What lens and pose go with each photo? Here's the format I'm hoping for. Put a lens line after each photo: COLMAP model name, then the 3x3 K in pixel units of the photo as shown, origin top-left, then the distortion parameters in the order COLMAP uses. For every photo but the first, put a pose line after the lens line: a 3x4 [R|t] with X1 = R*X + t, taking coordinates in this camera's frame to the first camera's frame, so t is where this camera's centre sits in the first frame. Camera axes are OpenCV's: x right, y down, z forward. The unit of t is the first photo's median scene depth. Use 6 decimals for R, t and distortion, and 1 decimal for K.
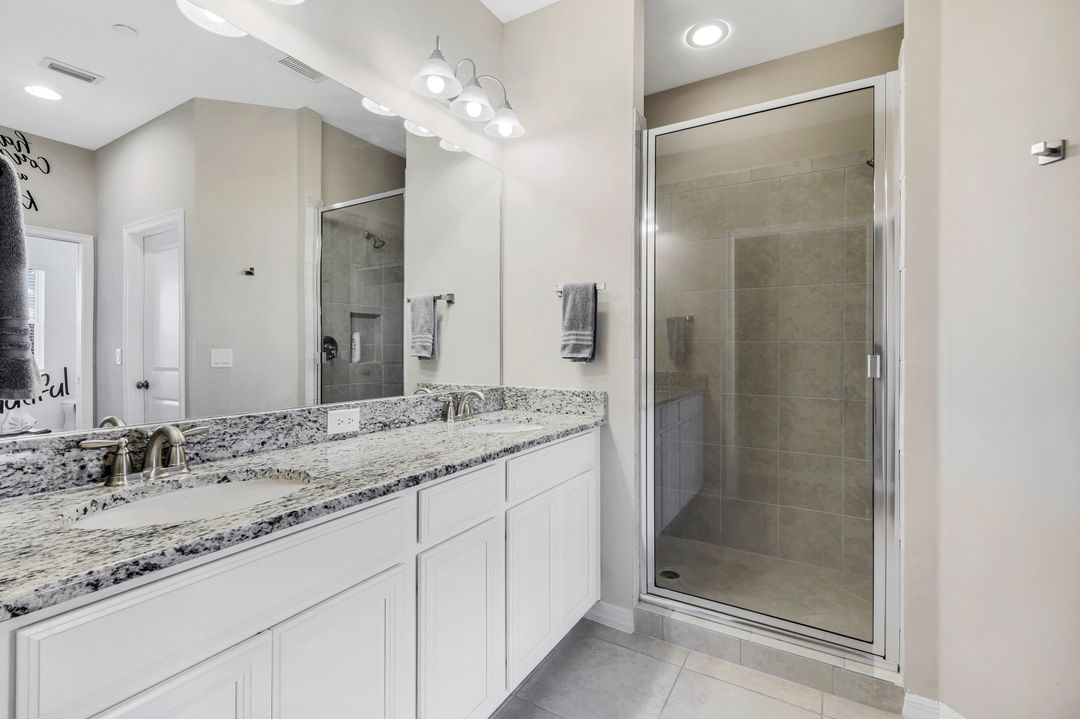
lens RADIAL K [[479.5, 0, 543.3], [0, 479.5, 348.0], [0, 0, 1]] dist [0.003473, 0.000402]
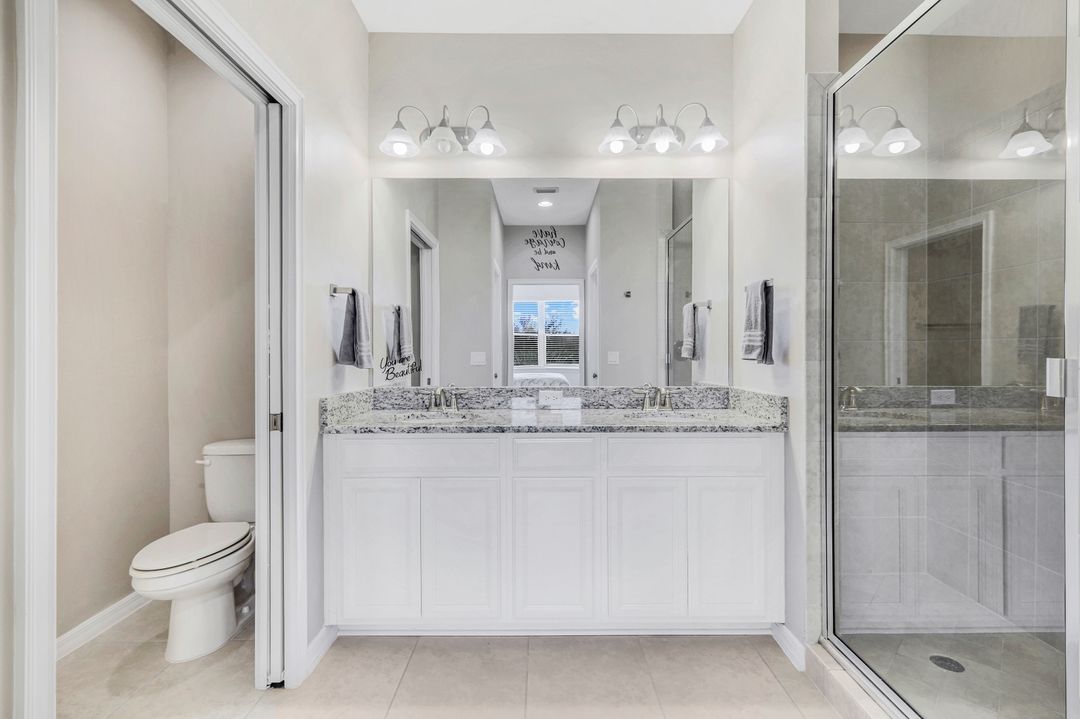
lens RADIAL K [[473.8, 0, 539.9], [0, 473.8, 350.8], [0, 0, 1]] dist [-0.003853, -0.000310]
pose [[0.521348, -0.003471, -0.853337, 0.770788], [0.006244, 0.999980, -0.000252, 0.001023], [0.853321, -0.005197, 0.521360, 0.161178]]
